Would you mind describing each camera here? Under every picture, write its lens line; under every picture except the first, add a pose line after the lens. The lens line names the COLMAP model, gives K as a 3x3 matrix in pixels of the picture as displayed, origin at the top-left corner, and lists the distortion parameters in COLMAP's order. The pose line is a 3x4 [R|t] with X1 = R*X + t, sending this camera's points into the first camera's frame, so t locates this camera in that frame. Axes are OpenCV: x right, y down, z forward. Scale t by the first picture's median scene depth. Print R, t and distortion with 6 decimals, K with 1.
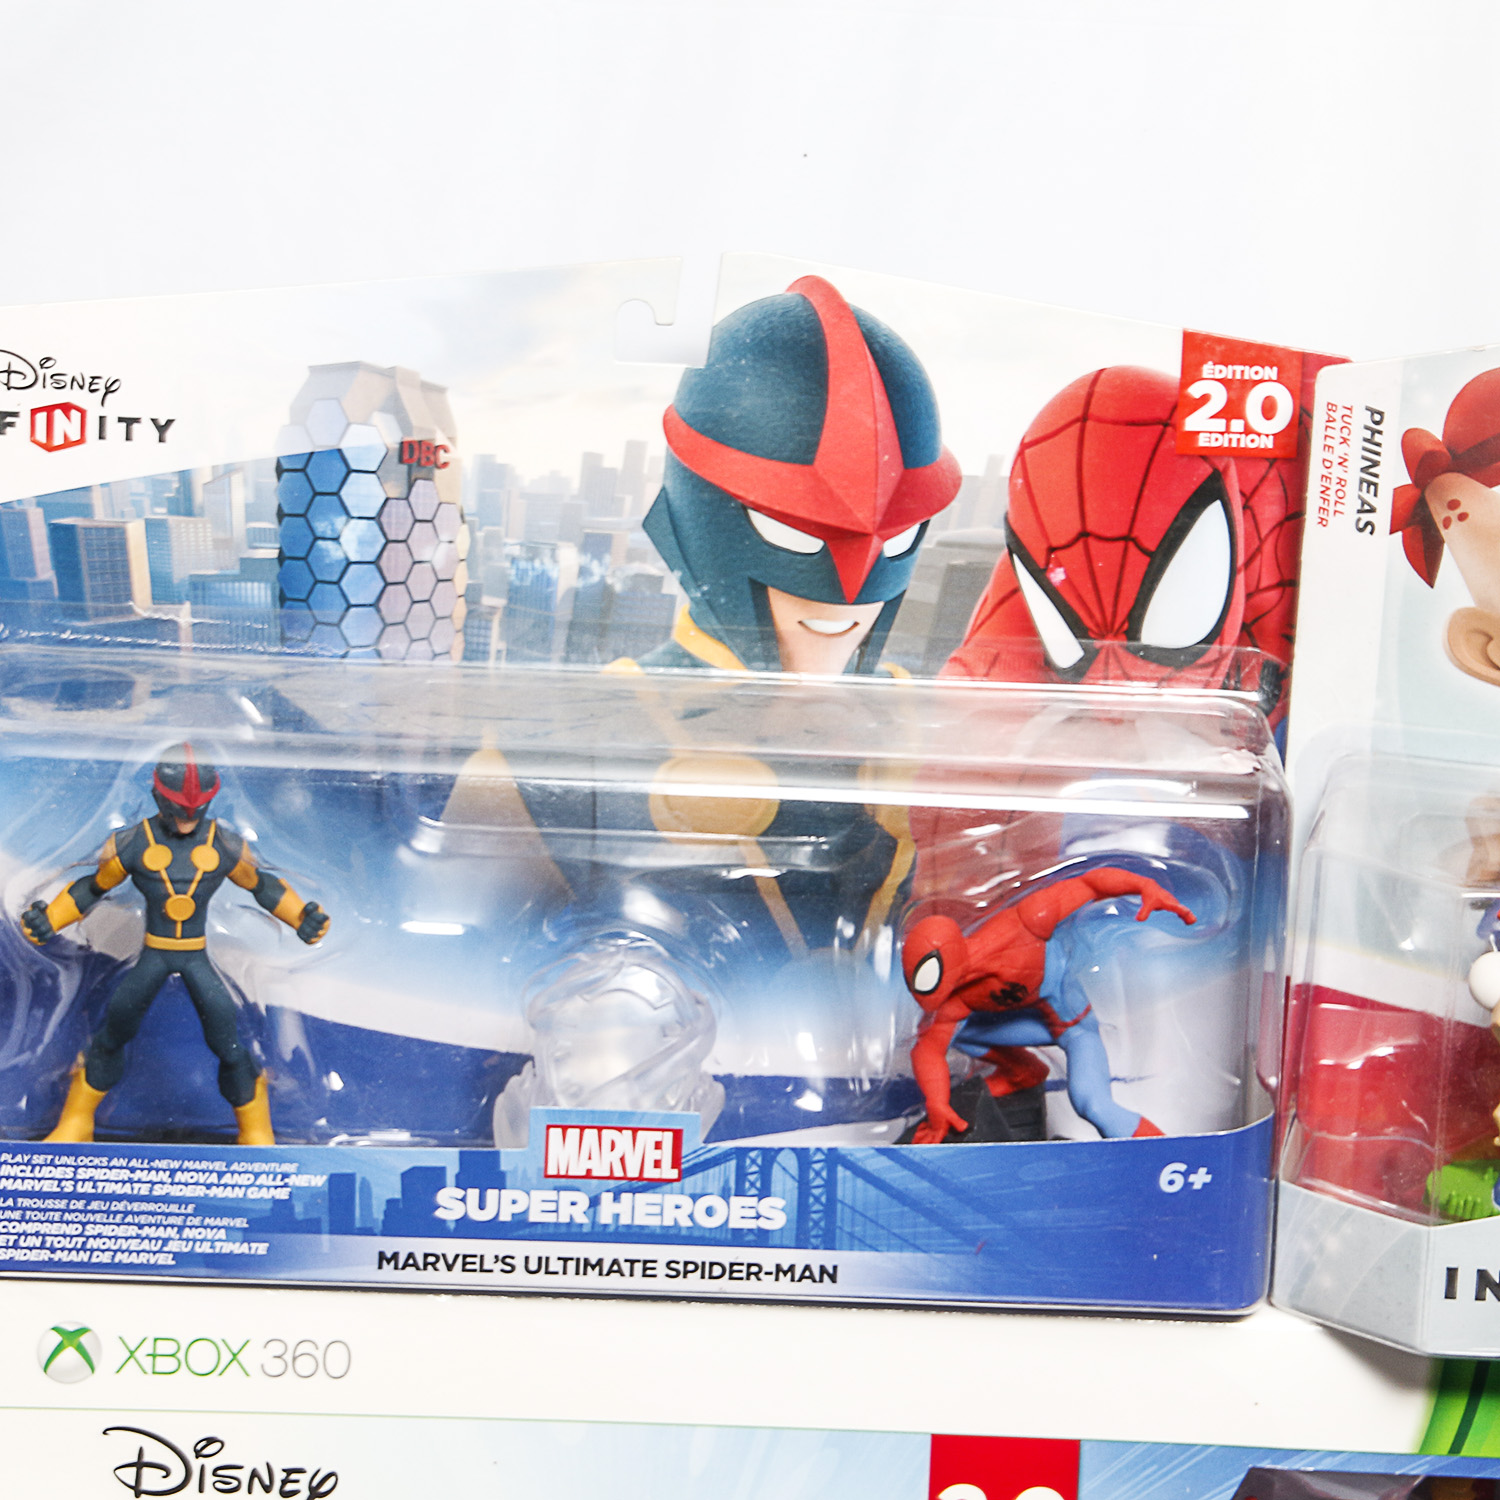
lens RADIAL K [[6369.2, 0, 776.7], [0, 6369.2, 749.3], [0, 0, 1]] dist [0.444704, 2.925996]
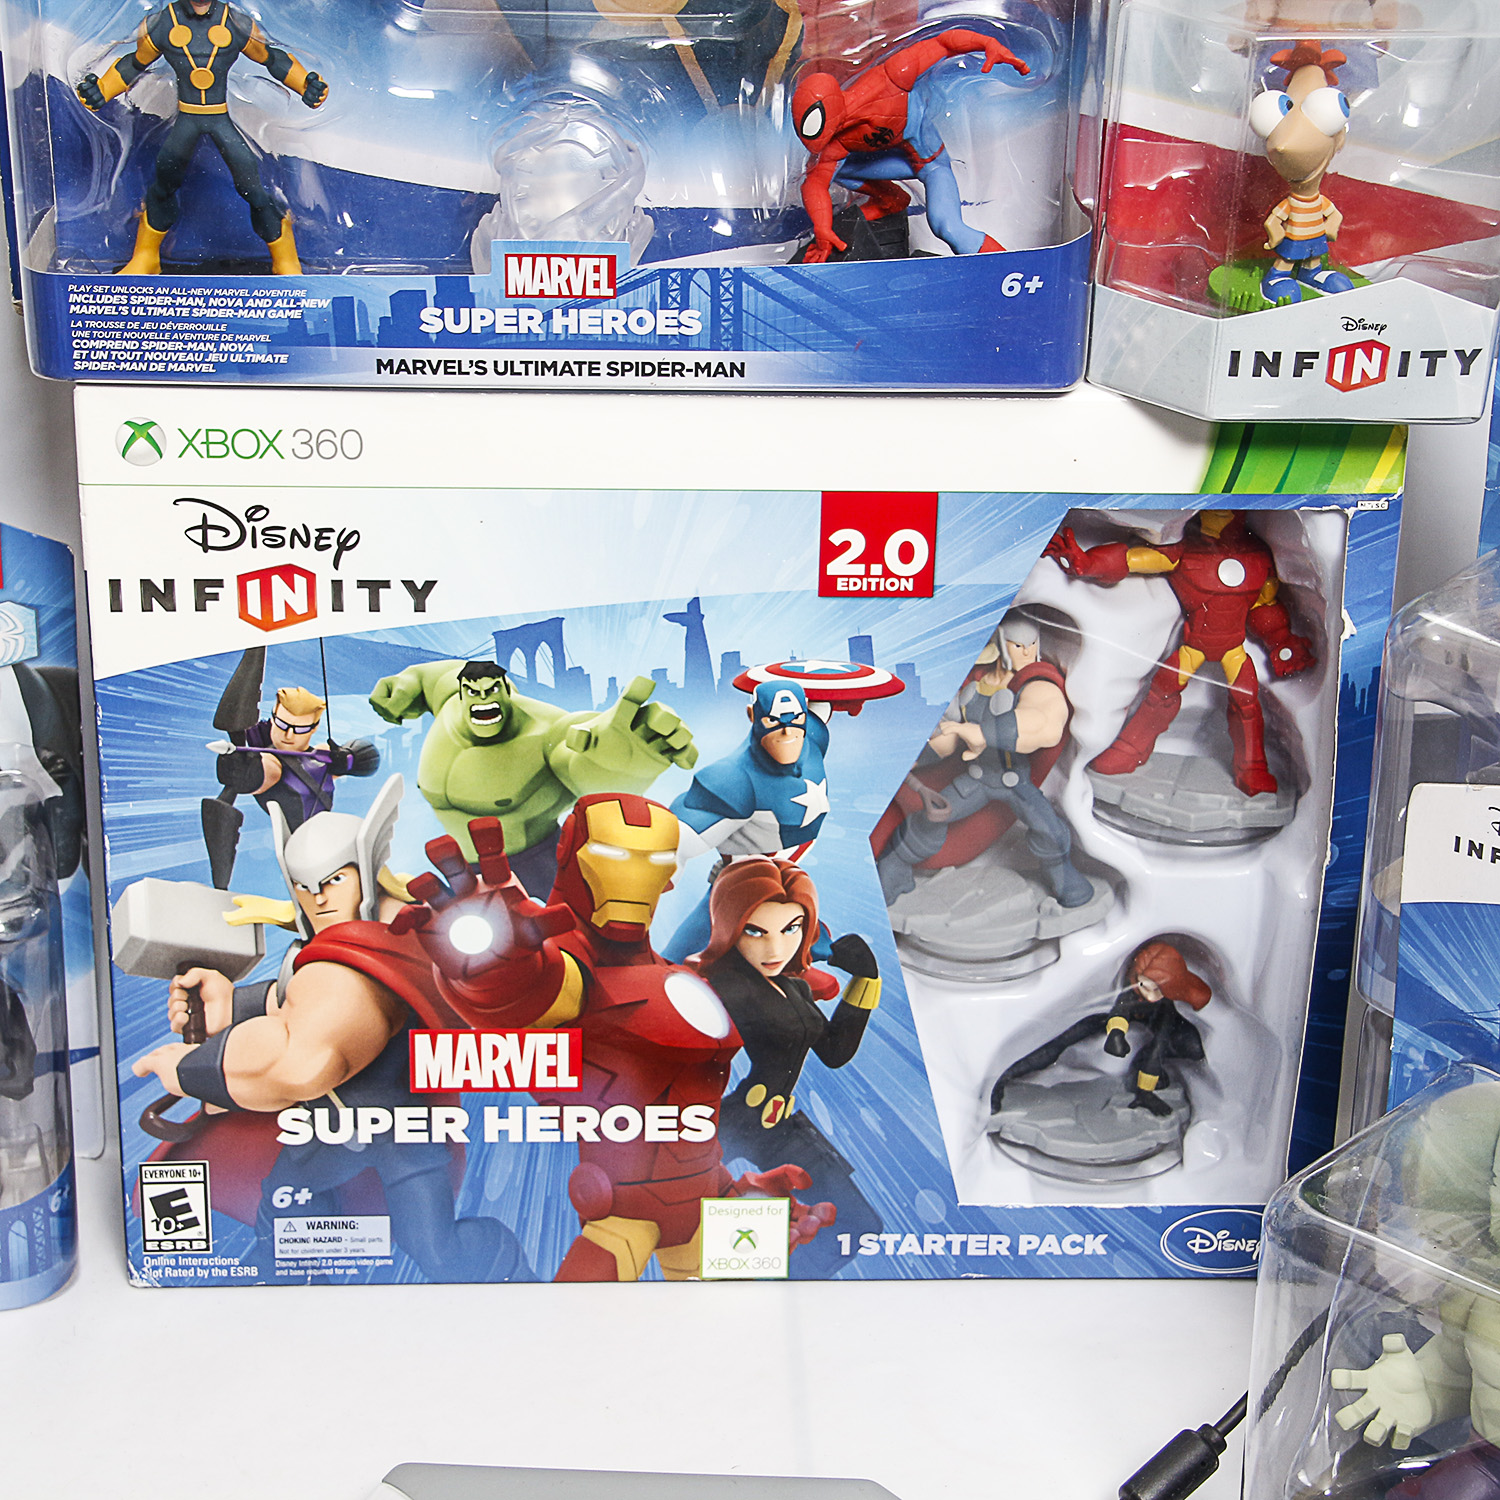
lens RADIAL K [[2625.4, 0, 774.2], [0, 2625.4, 749.9], [0, 0, 1]] dist [0.032343, 0.117816]
pose [[0.999729, -0.023118, -0.002871, 0.015057], [0.023076, 0.965821, 0.258182, 0.021325], [-0.003195, -0.258179, 0.966092, 0.483636]]
